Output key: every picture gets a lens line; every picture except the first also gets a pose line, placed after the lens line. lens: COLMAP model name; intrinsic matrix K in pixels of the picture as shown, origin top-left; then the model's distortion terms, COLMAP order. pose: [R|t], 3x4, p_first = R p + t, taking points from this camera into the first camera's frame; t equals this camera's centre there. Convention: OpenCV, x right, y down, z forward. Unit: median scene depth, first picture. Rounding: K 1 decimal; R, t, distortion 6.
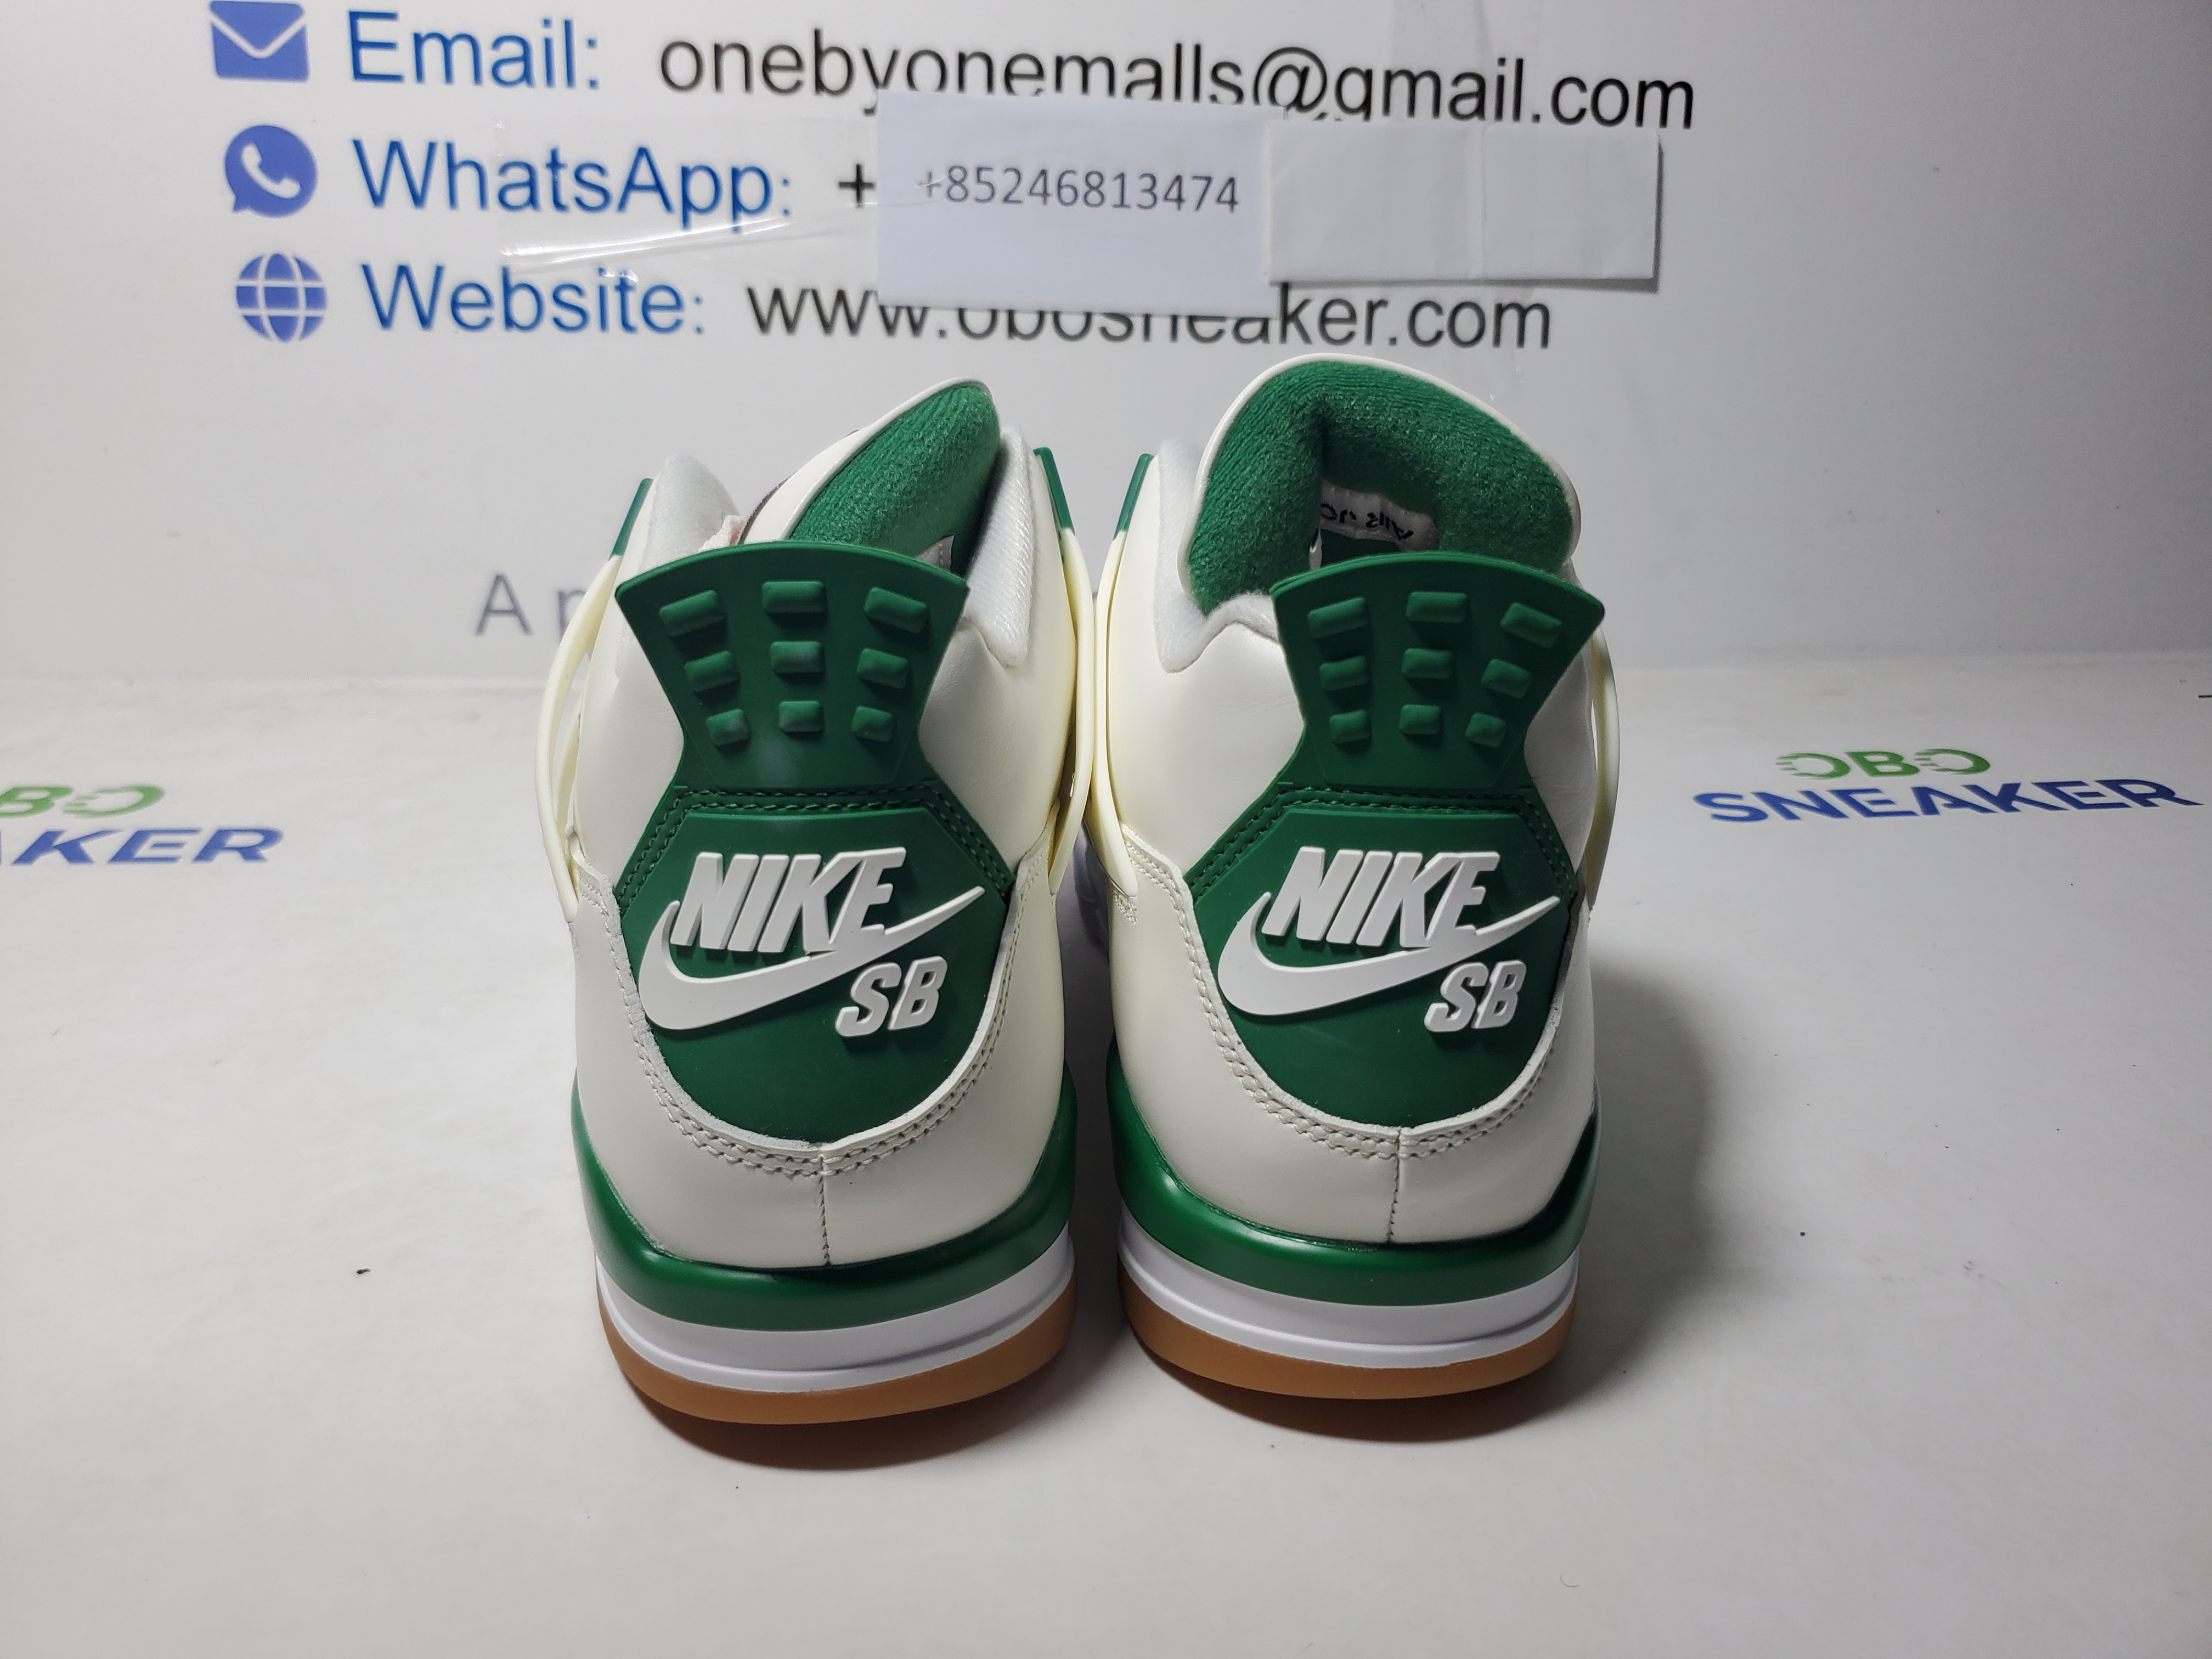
lens RADIAL K [[1690.7, 0, 1059.6], [0, 1690.7, 837.8], [0, 0, 1]] dist [-0.068276, 0.059236]
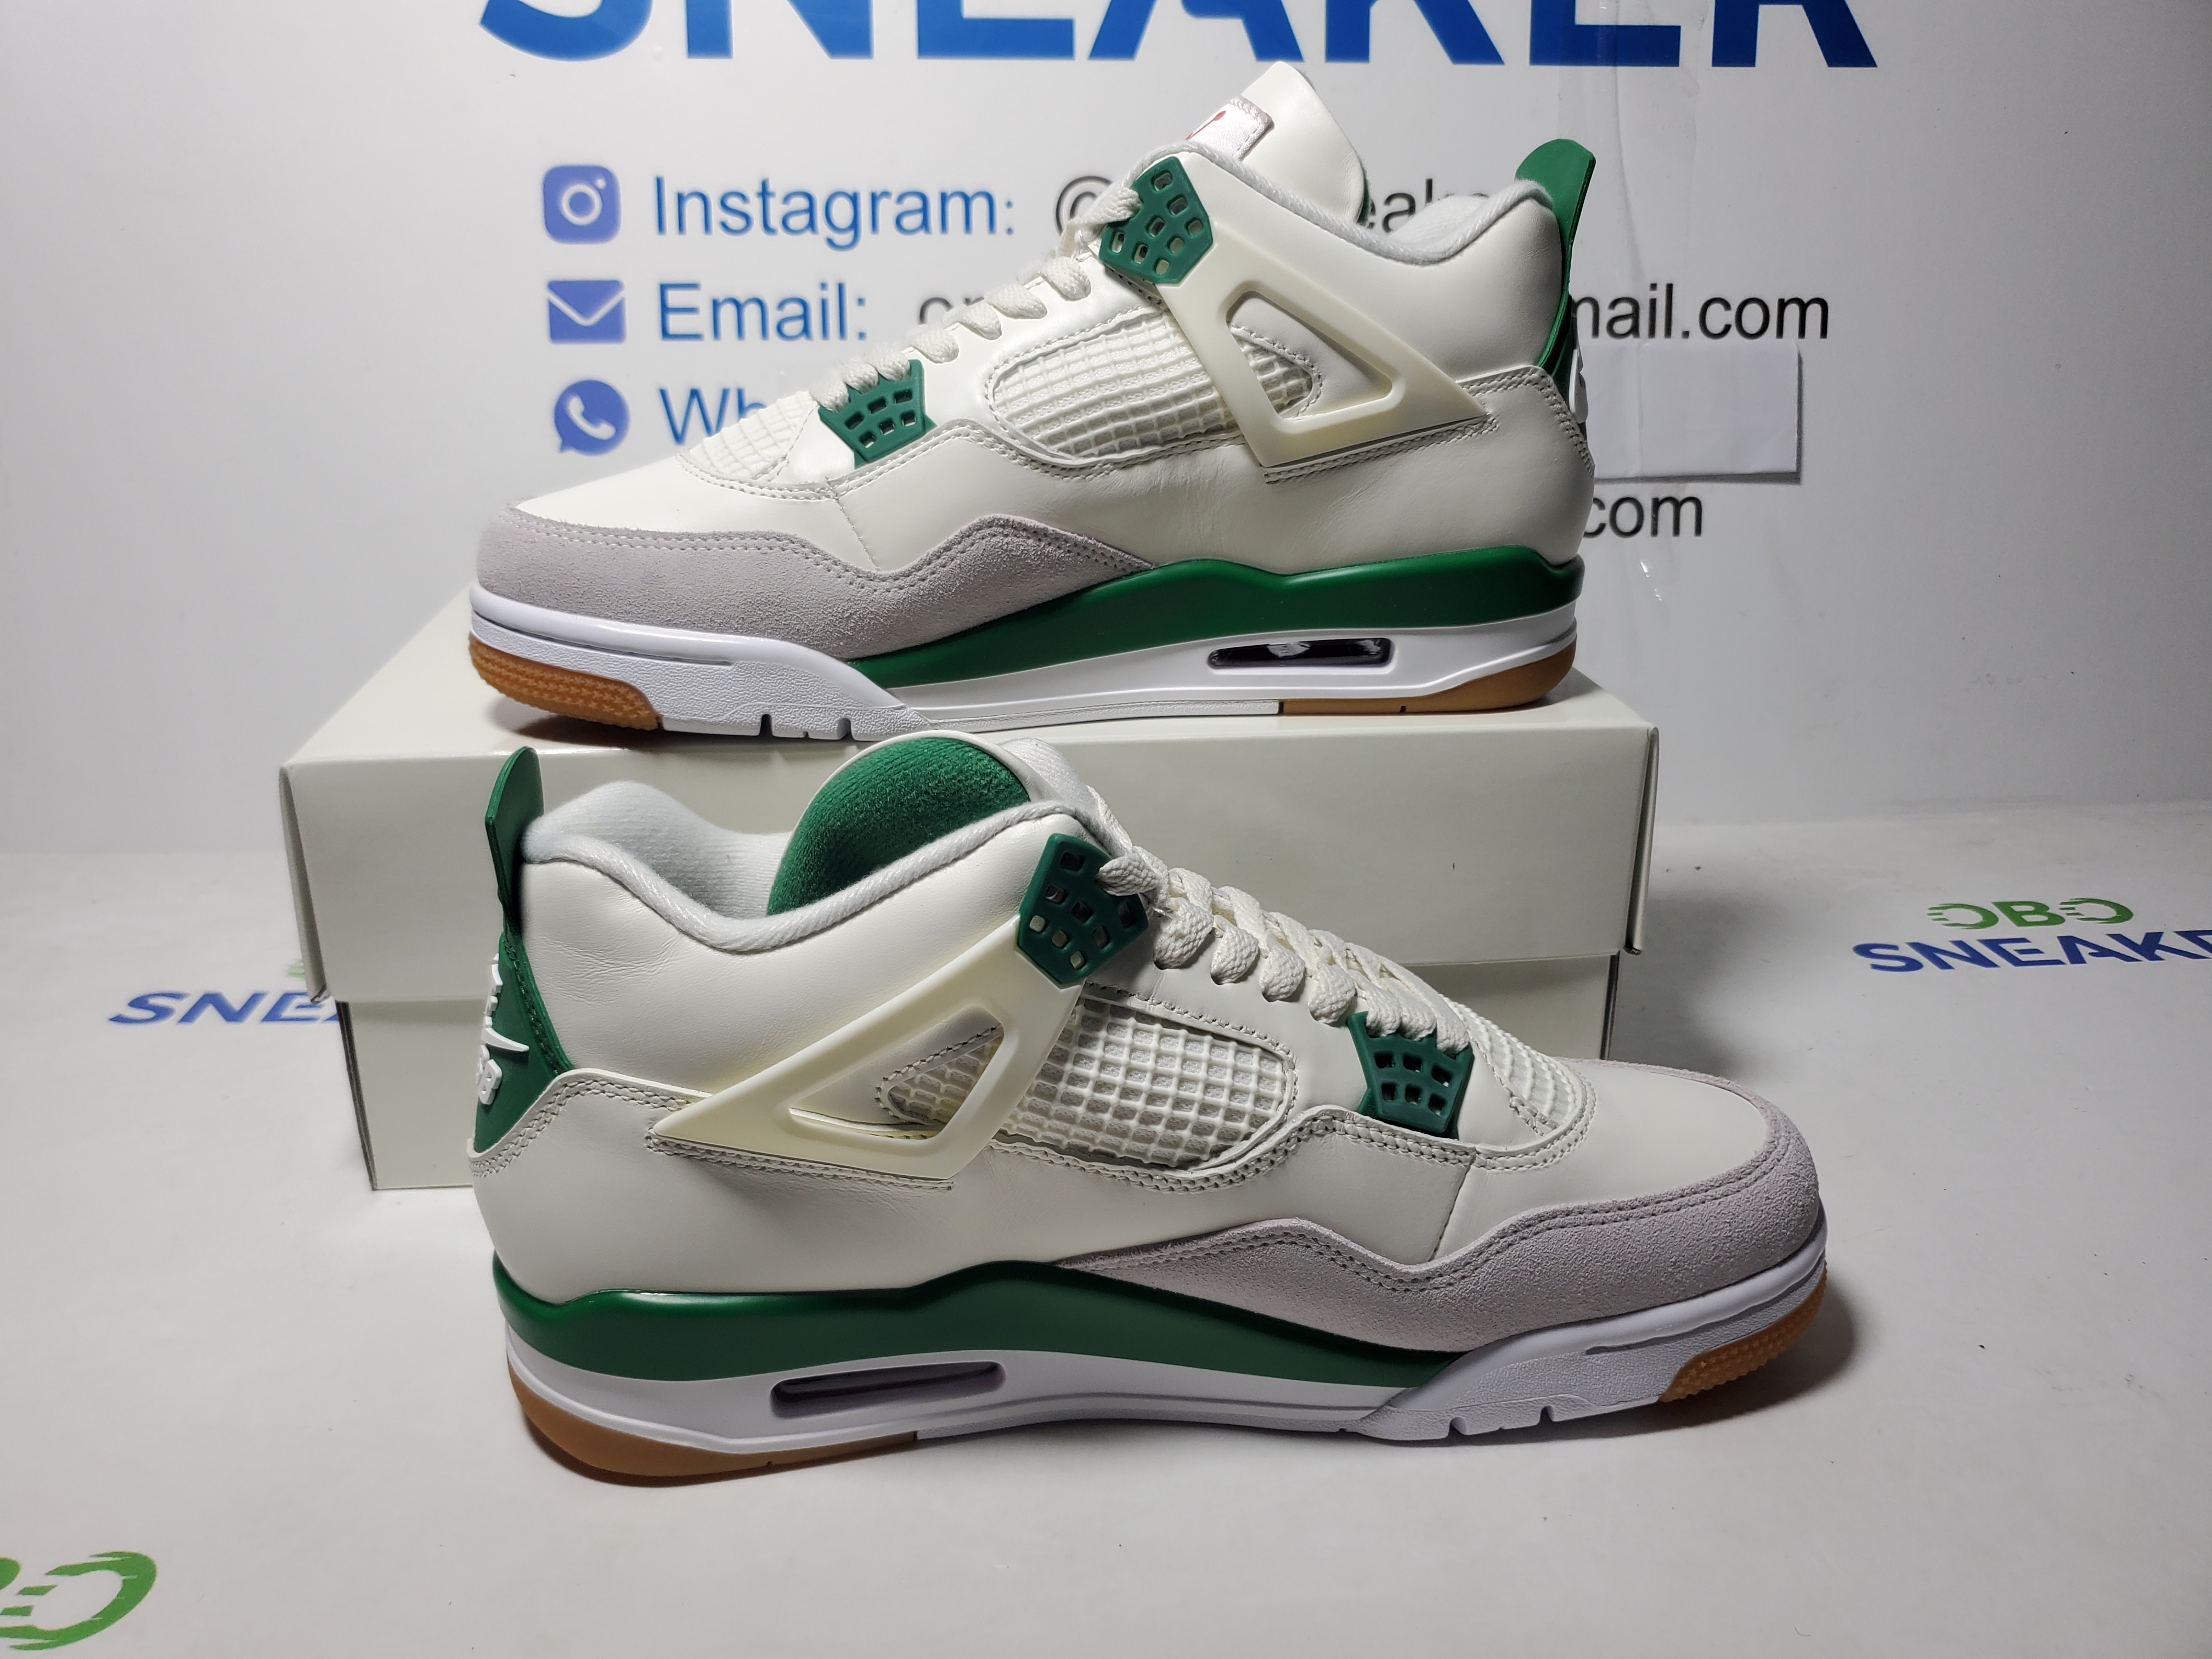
lens RADIAL K [[1690.7, 0, 1043.8], [0, 1690.7, 832.8], [0, 0, 1]] dist [-0.068276, 0.059236]
pose [[0.997274, -0.007896, -0.073368, -0.067269], [0.002947, 0.997728, -0.067310, -0.026114], [0.073733, 0.066910, 0.995031, -0.129382]]
